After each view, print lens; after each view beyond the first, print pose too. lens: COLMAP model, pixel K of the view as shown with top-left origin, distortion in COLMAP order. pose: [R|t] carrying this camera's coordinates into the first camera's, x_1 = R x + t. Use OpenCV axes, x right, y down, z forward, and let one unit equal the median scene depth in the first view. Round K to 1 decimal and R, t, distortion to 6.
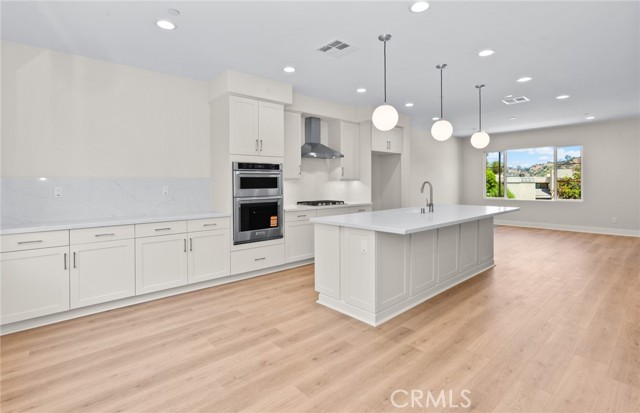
lens RADIAL K [[311.5, 0, 324.5], [0, 311.5, 186.2], [0, 0, 1]] dist [-0.001087, 0.000341]
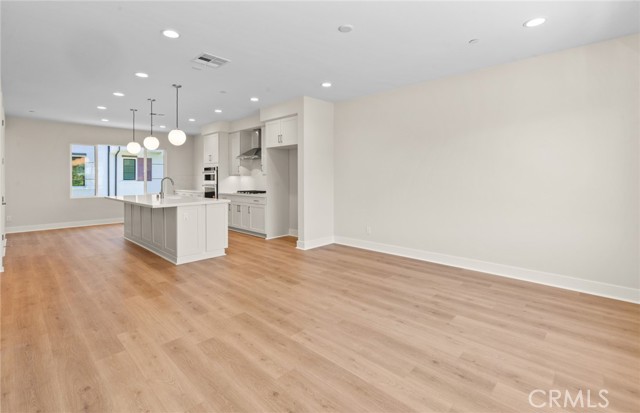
lens RADIAL K [[296.6, 0, 315.6], [0, 296.6, 180.2], [0, 0, 1]] dist [-0.001126, 0.001134]
pose [[0.062881, 0.017988, -0.997859, 1.769787], [-0.005637, 0.999828, 0.017668, -0.031117], [0.998005, 0.004514, 0.062971, 1.631287]]
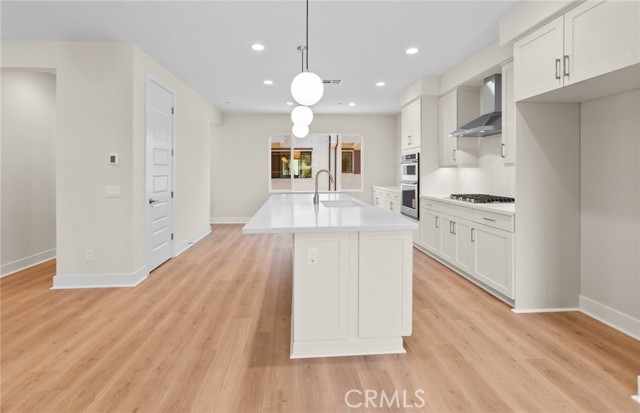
lens RADIAL K [[299.3, 0, 314.5], [0, 299.3, 172.4], [0, 0, 1]] dist [-0.017704, 0.011903]
pose [[-0.621961, 0.013958, -0.782924, 1.022409], [0.001413, 0.999859, 0.016703, -0.023415], [0.783047, 0.009282, -0.621894, 1.535650]]
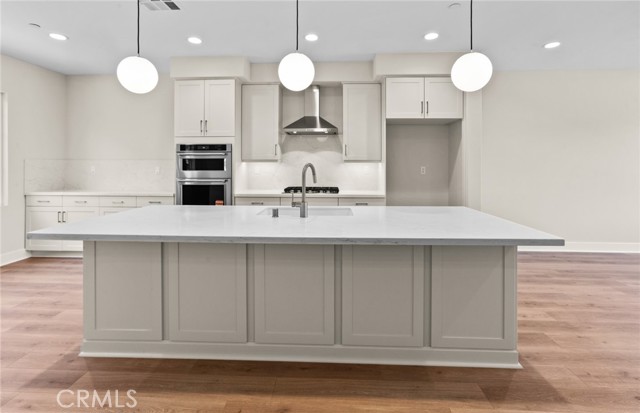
lens RADIAL K [[303.0, 0, 316.8], [0, 303.0, 167.3], [0, 0, 1]] dist [-0.000424, 0.000685]
pose [[0.710095, 0.016840, -0.703904, 0.754082], [-0.014384, 0.999852, 0.009409, -0.016769], [0.703959, 0.003444, 0.710232, 0.612868]]
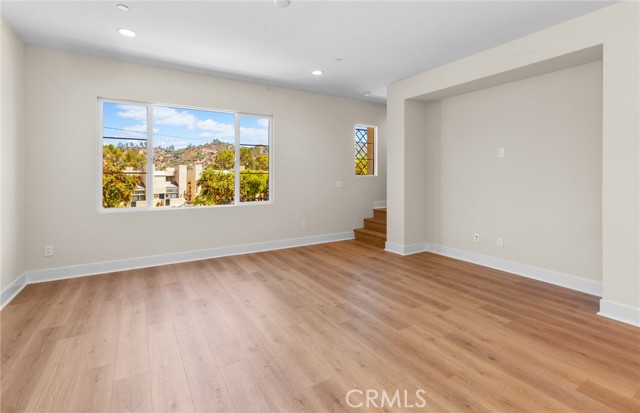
lens RADIAL K [[296.6, 0, 315.6], [0, 296.6, 180.2], [0, 0, 1]] dist [-0.001126, 0.001134]
pose [[0.191818, -0.008529, 0.981393, 0.442469], [0.007126, 0.999948, 0.007297, -0.010647], [-0.981405, 0.005593, 0.191869, 1.554471]]
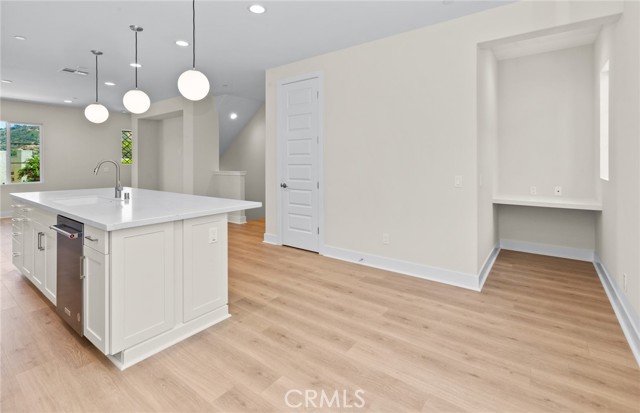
lens RADIAL K [[305.7, 0, 321.7], [0, 305.7, 161.3], [0, 0, 1]] dist [-0.000439, 0.000810]
pose [[-0.202278, 0.012115, 0.979253, -0.543908], [0.013737, 0.999860, -0.009532, 0.003211], [-0.979232, 0.011524, -0.202416, 0.635233]]
